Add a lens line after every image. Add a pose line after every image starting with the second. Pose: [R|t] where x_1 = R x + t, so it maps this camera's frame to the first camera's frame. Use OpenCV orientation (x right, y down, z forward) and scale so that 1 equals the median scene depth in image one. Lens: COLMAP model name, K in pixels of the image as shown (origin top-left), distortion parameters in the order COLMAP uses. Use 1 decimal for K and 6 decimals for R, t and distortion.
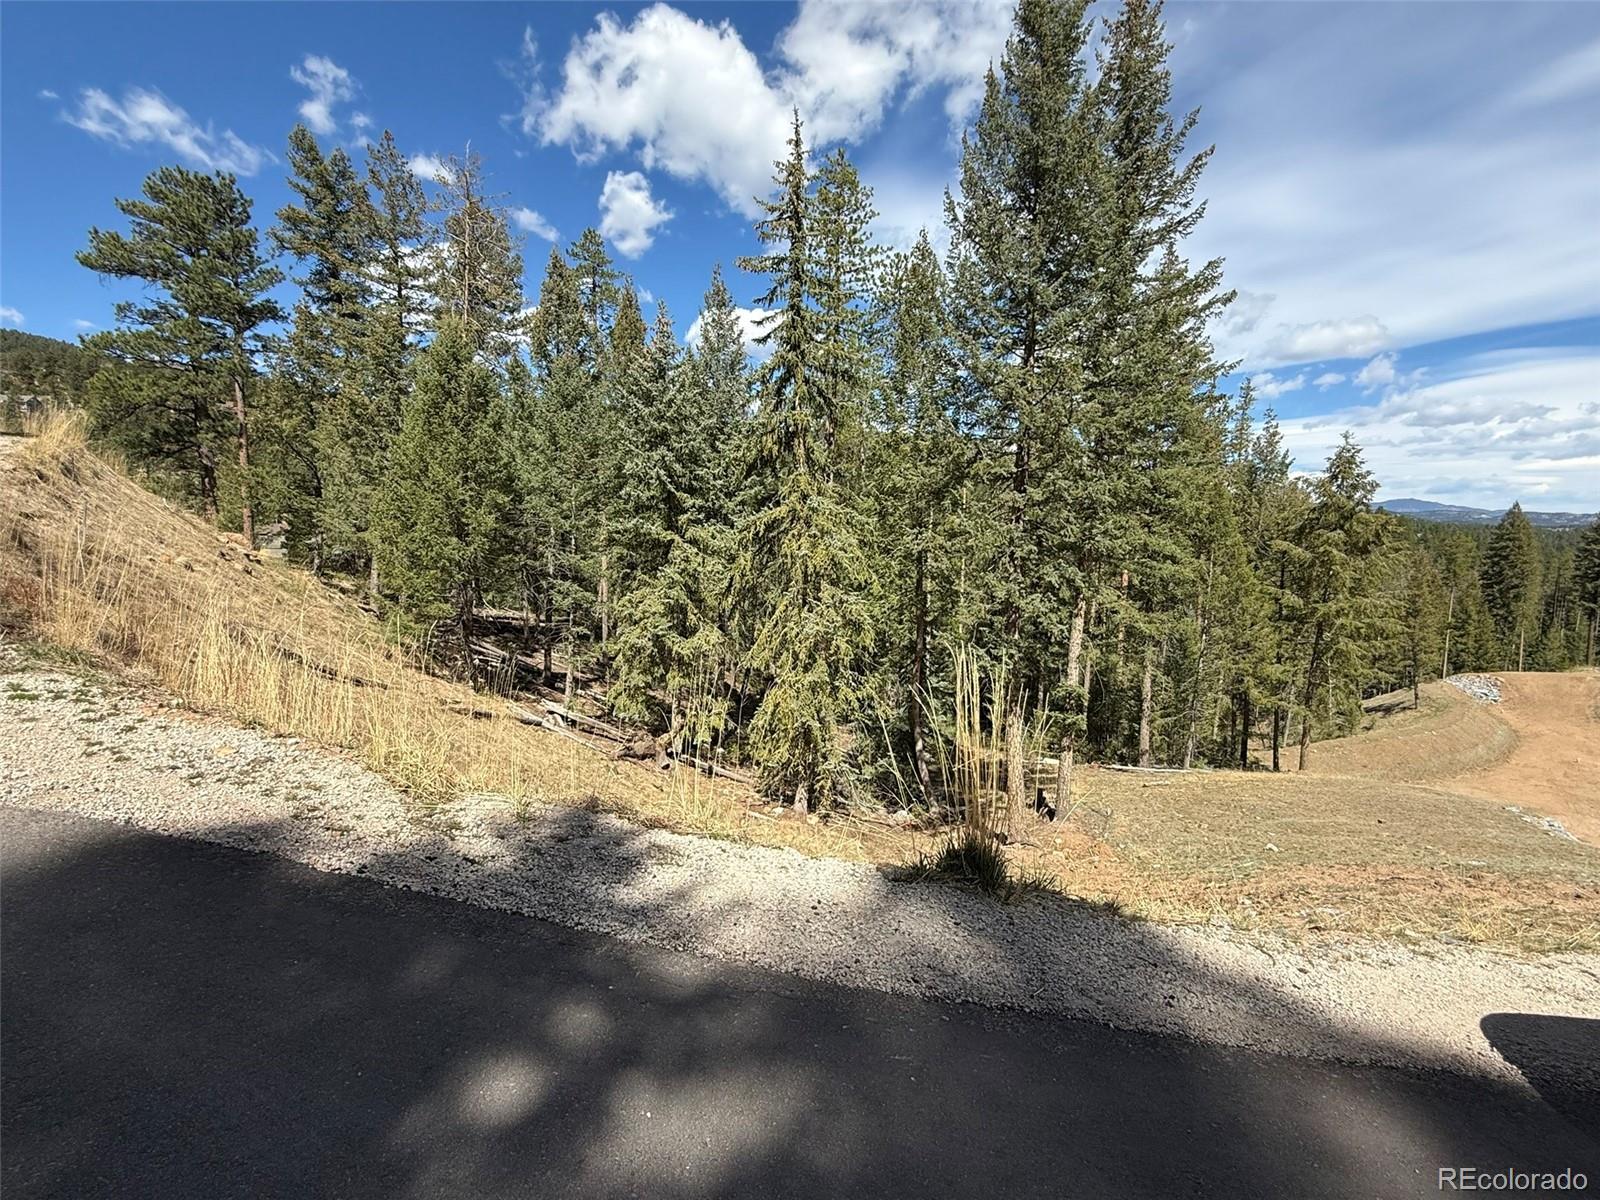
lens RADIAL K [[744.6, 0, 797.2], [0, 744.6, 599.3], [0, 0, 1]] dist [0.002308, 0.000472]
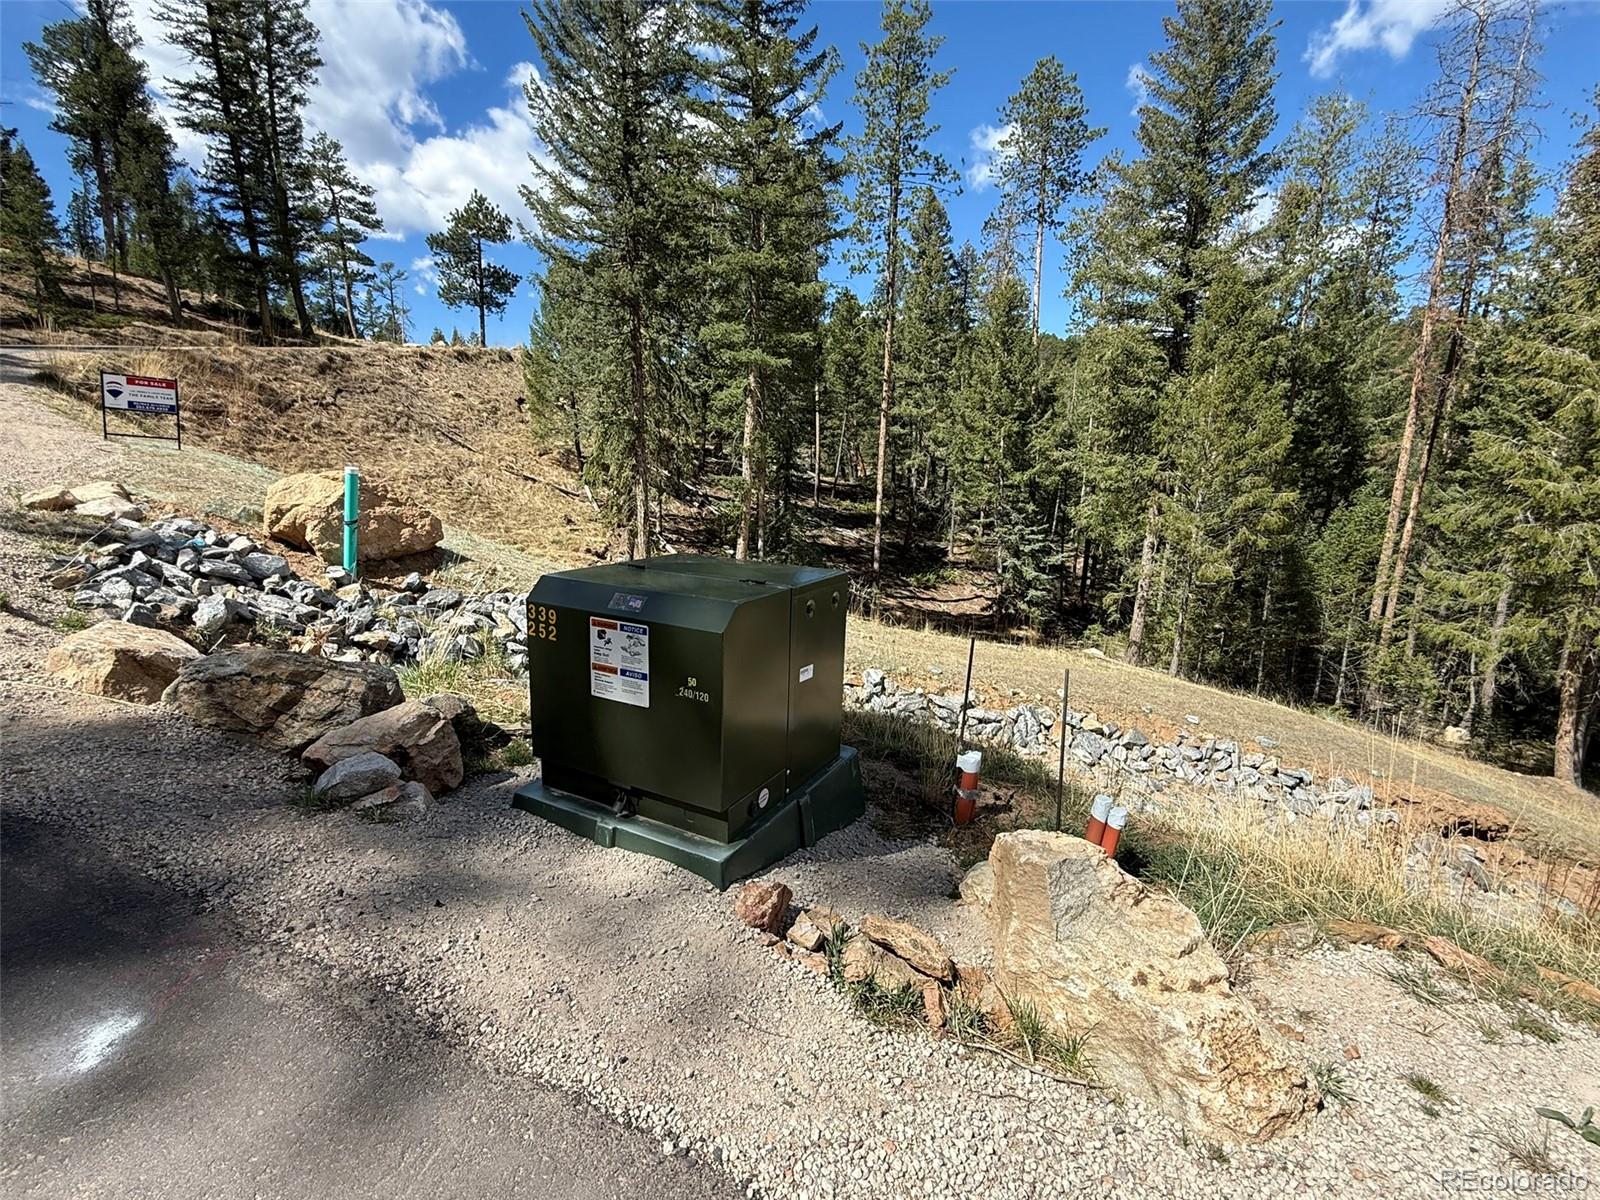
lens RADIAL K [[744.6, 0, 797.1], [0, 744.6, 607.2], [0, 0, 1]] dist [0.002308, 0.000472]
pose [[0.603645, 0.165569, -0.779872, 1.215812], [-0.094456, 0.986161, 0.136253, 0.135500], [0.791638, -0.008584, 0.610930, 0.362957]]
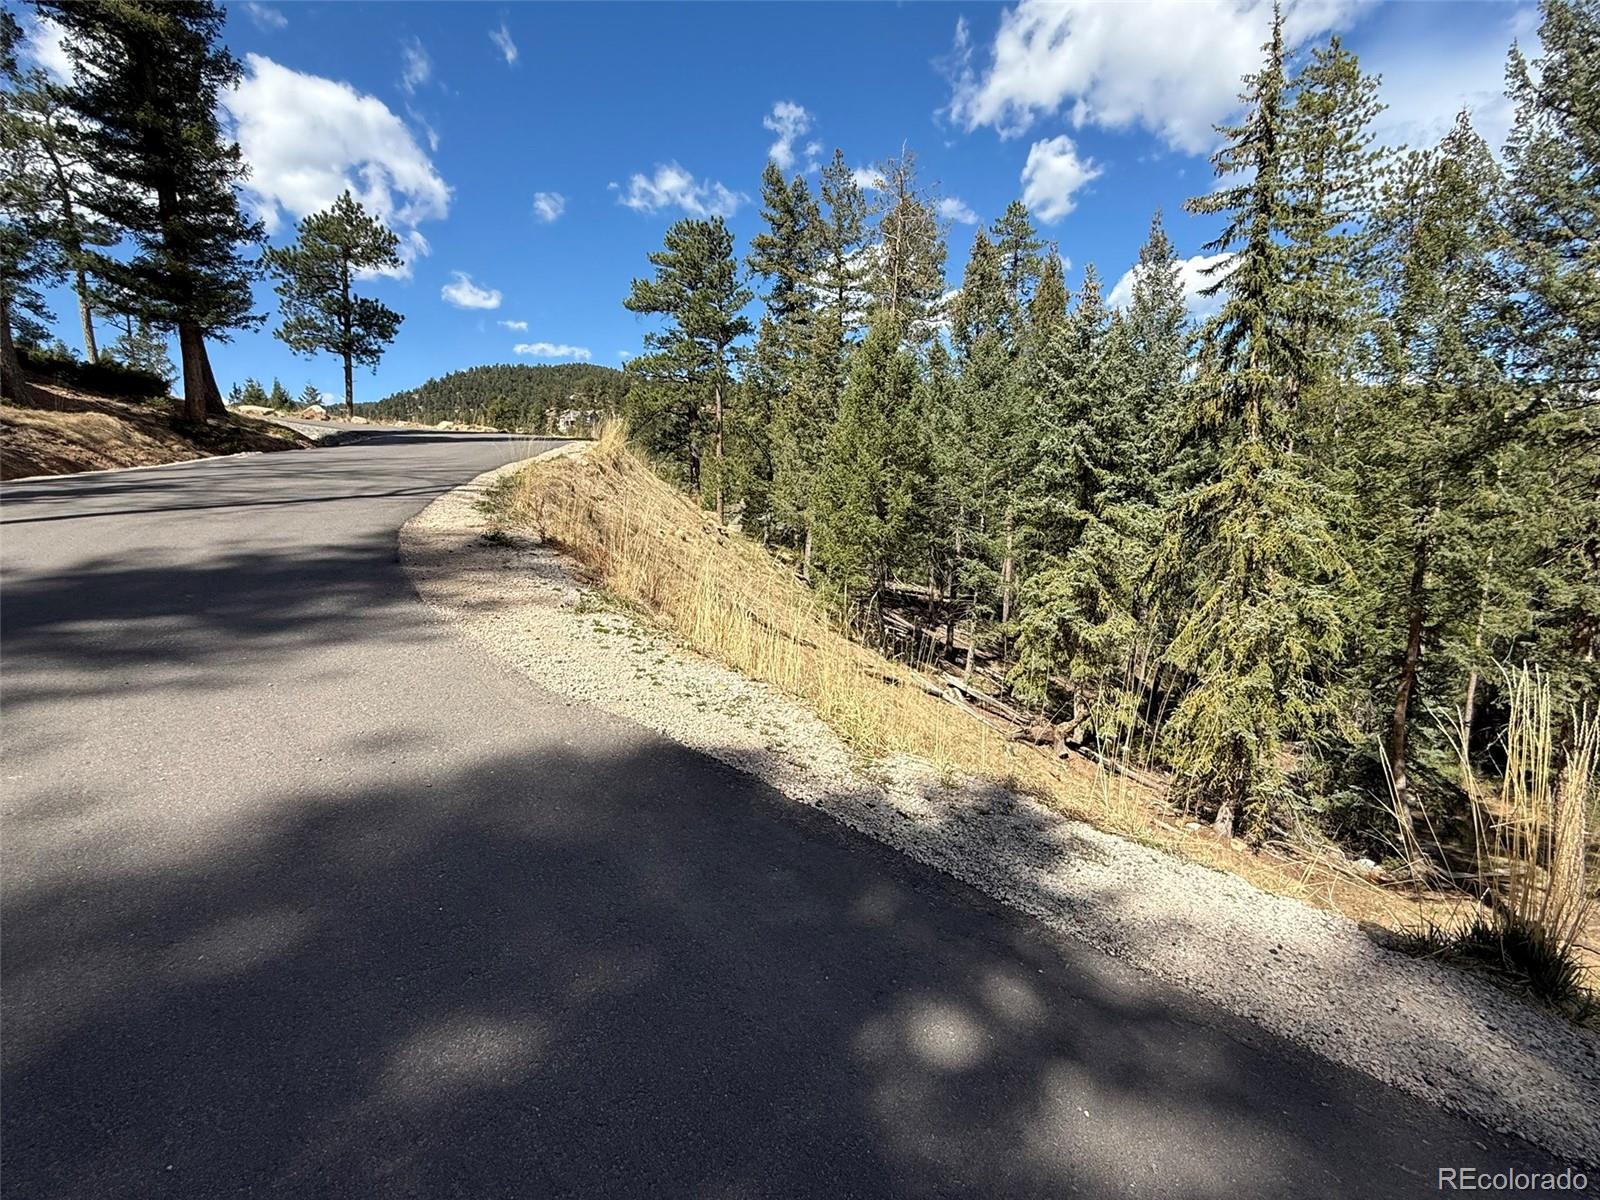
lens RADIAL K [[744.6, 0, 795.5], [0, 744.6, 597.9], [0, 0, 1]] dist [0.002308, 0.000472]
pose [[0.864452, 0.060233, -0.499094, -0.009039], [-0.047165, 0.998135, 0.038767, 0.000056], [0.500498, -0.009972, 0.865680, -0.002636]]
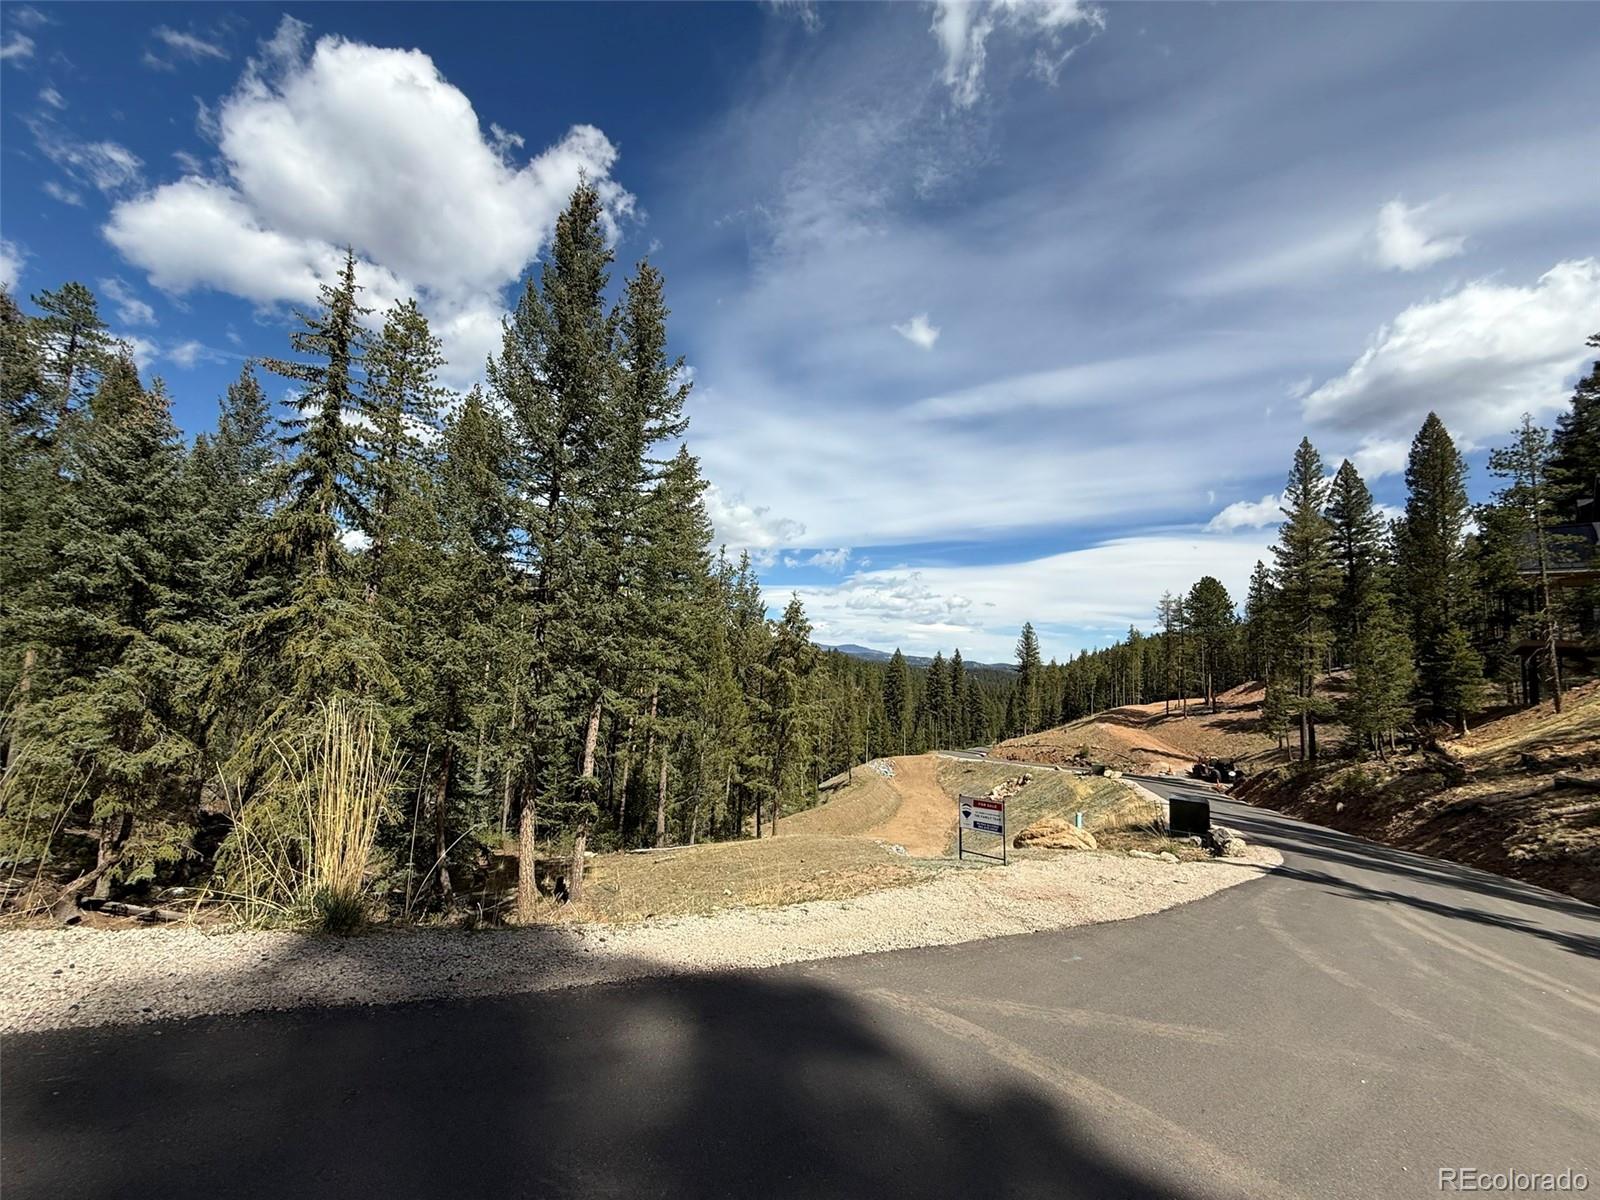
lens RADIAL K [[637.1, 0, 798.6], [0, 637.1, 597.6], [0, 0, 1]] dist [0.000880, -0.000561]
pose [[0.825665, 0.087034, 0.557406, 0.055405], [0.017028, 0.983734, -0.178823, 0.021184], [-0.563903, 0.157139, 0.810753, -0.042320]]
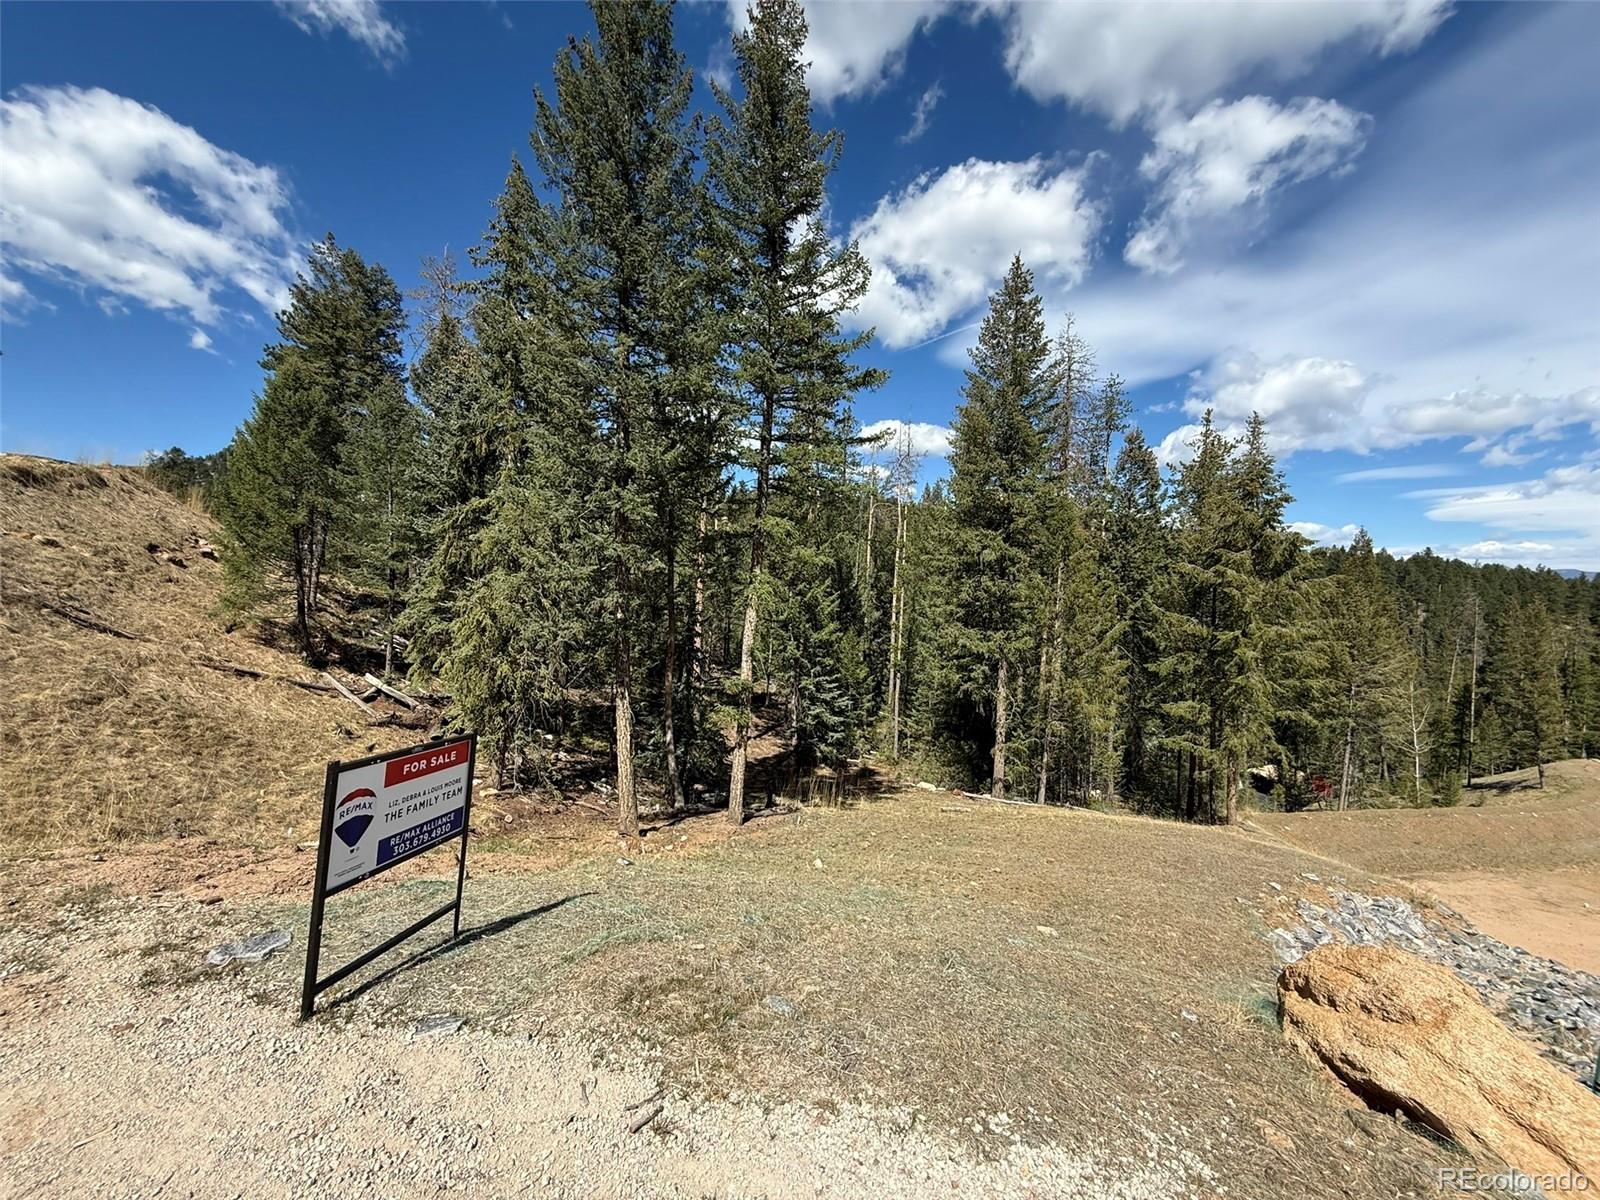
lens RADIAL K [[637.1, 0, 793.3], [0, 637.1, 591.6], [0, 0, 1]] dist [0.000880, -0.000561]
pose [[0.966954, 0.019665, -0.254190, 0.589218], [-0.042380, 0.995548, -0.084196, 0.064832], [0.251403, 0.092186, 0.963482, 0.197150]]
